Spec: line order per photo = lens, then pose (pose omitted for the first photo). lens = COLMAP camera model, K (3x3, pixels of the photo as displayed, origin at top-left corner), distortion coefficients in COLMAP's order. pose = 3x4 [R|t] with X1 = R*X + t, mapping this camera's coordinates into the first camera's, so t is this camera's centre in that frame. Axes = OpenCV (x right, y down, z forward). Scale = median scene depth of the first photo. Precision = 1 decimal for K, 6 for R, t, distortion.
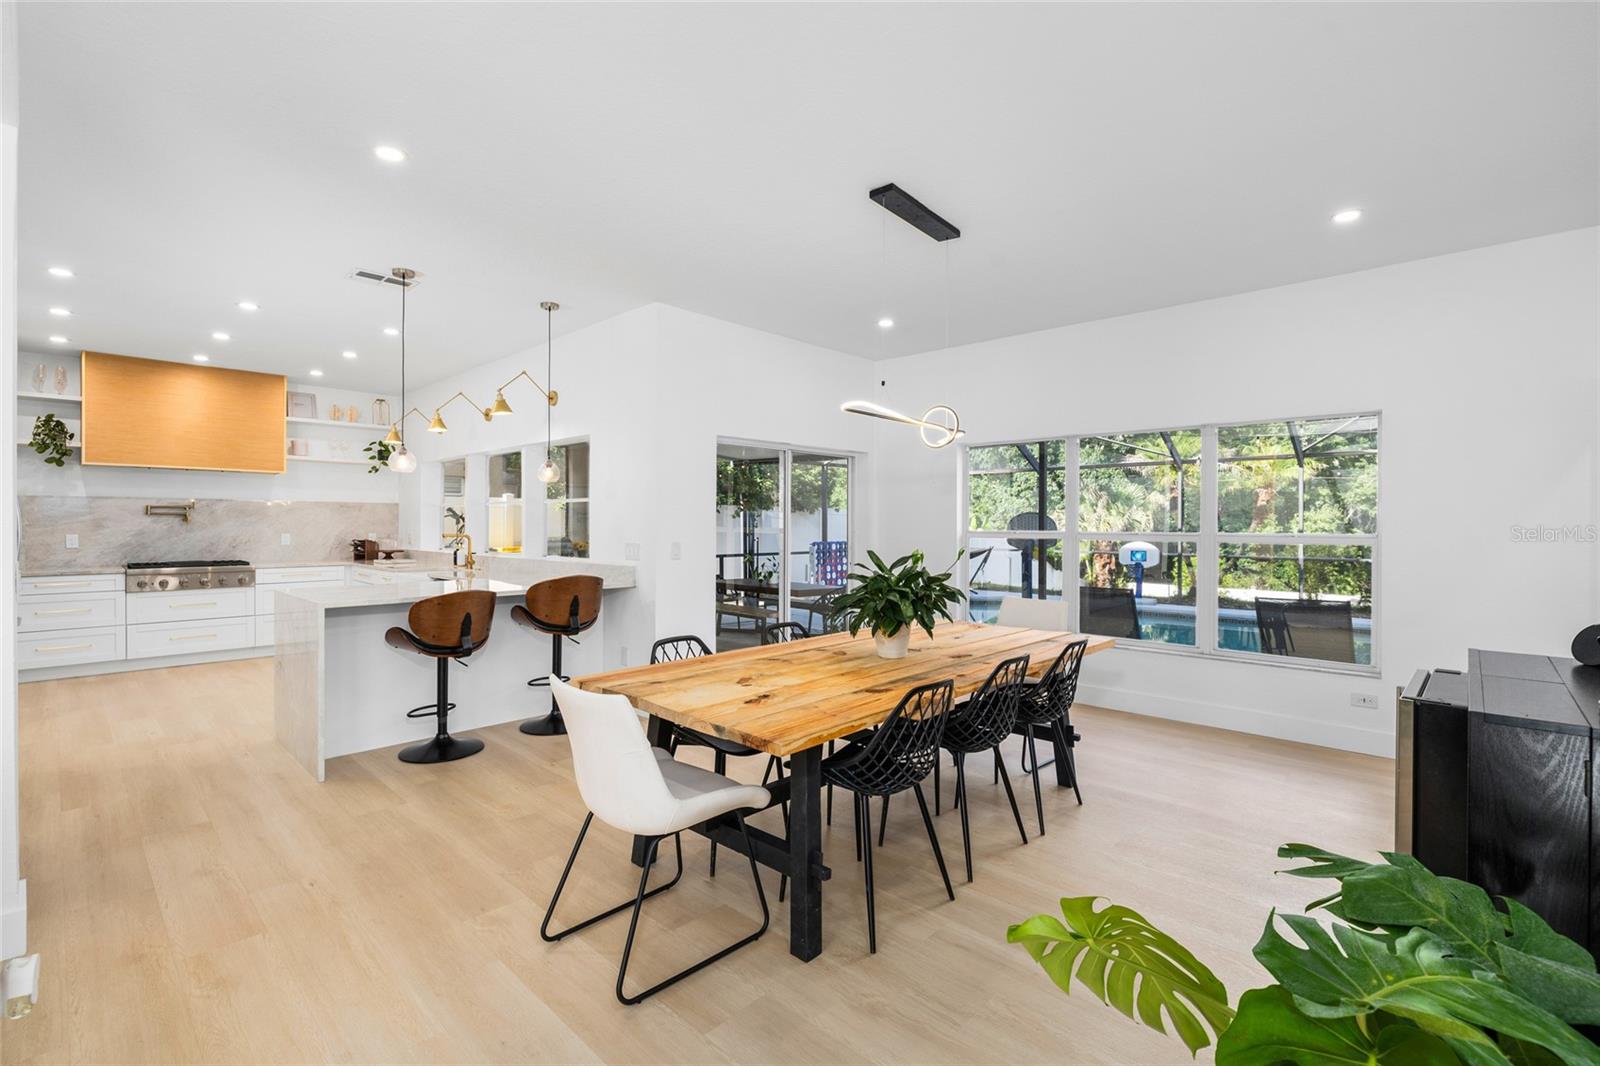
lens RADIAL K [[717.6, 0, 804.3], [0, 717.6, 525.7], [0, 0, 1]] dist [-0.010328, 0.003099]
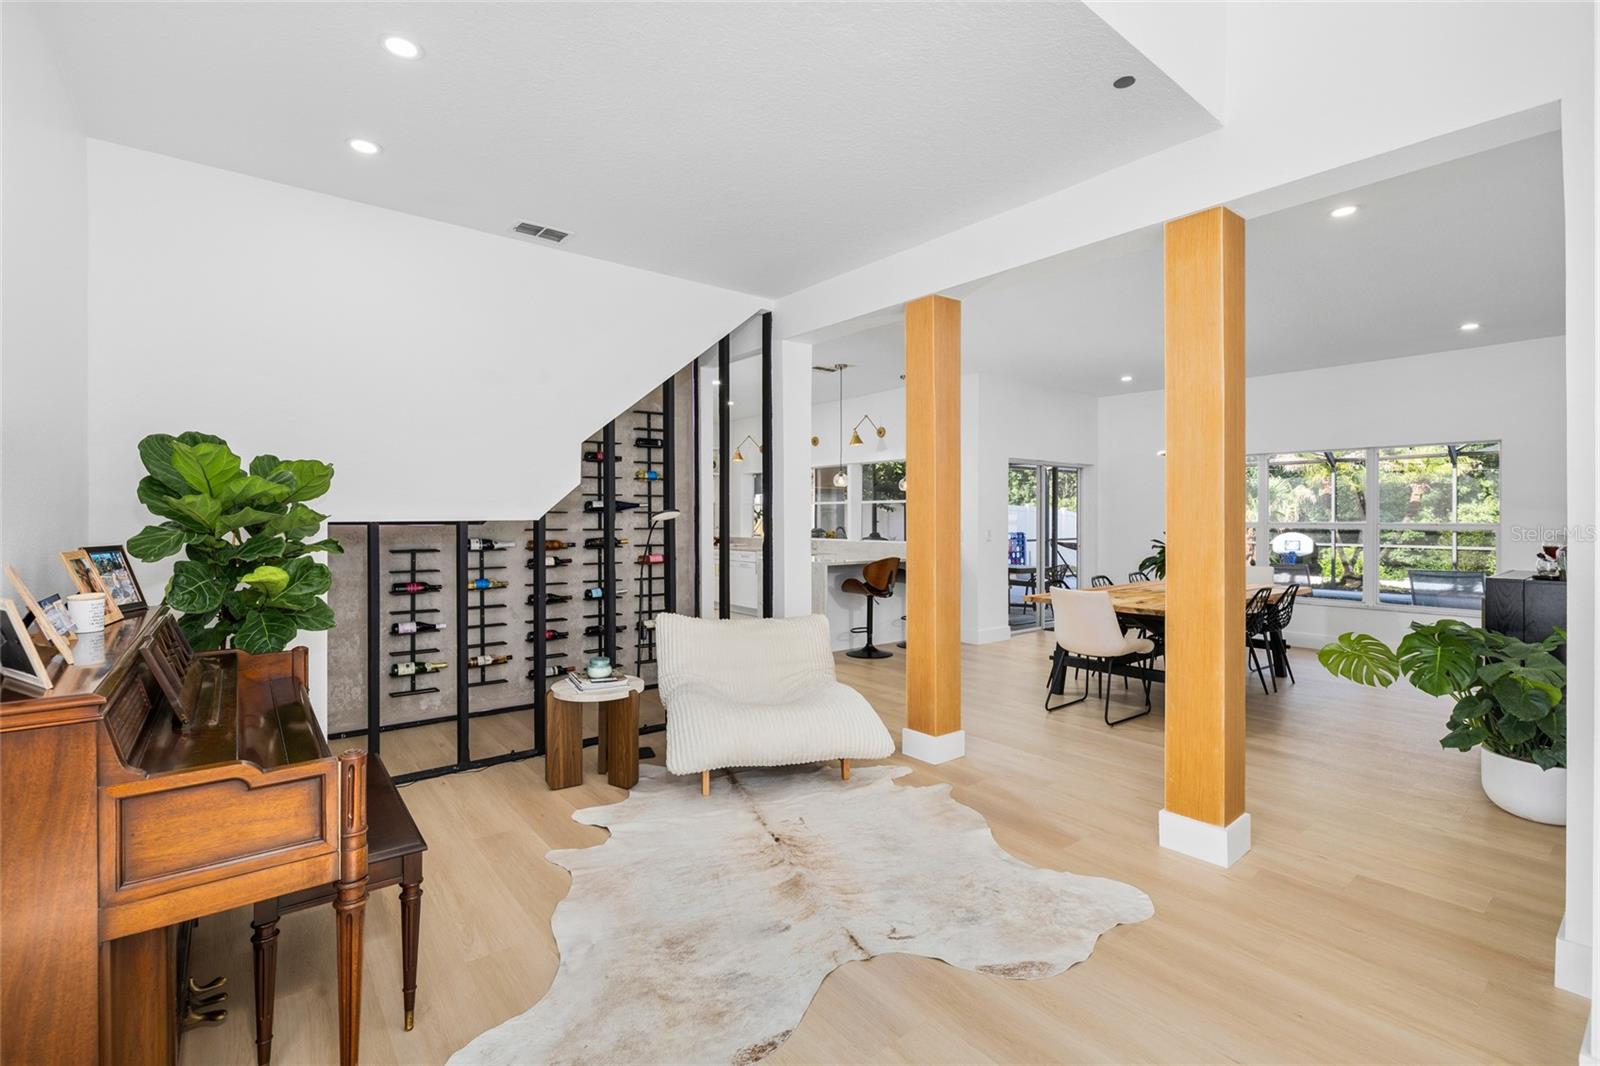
lens RADIAL K [[717.6, 0, 797.1], [0, 717.6, 517.0], [0, 0, 1]] dist [-0.010328, 0.003099]
pose [[0.989357, -0.003263, -0.145473, -0.261791], [0.002641, 0.999987, -0.004468, 0.001164], [0.145486, 0.004036, 0.989352, -0.414298]]
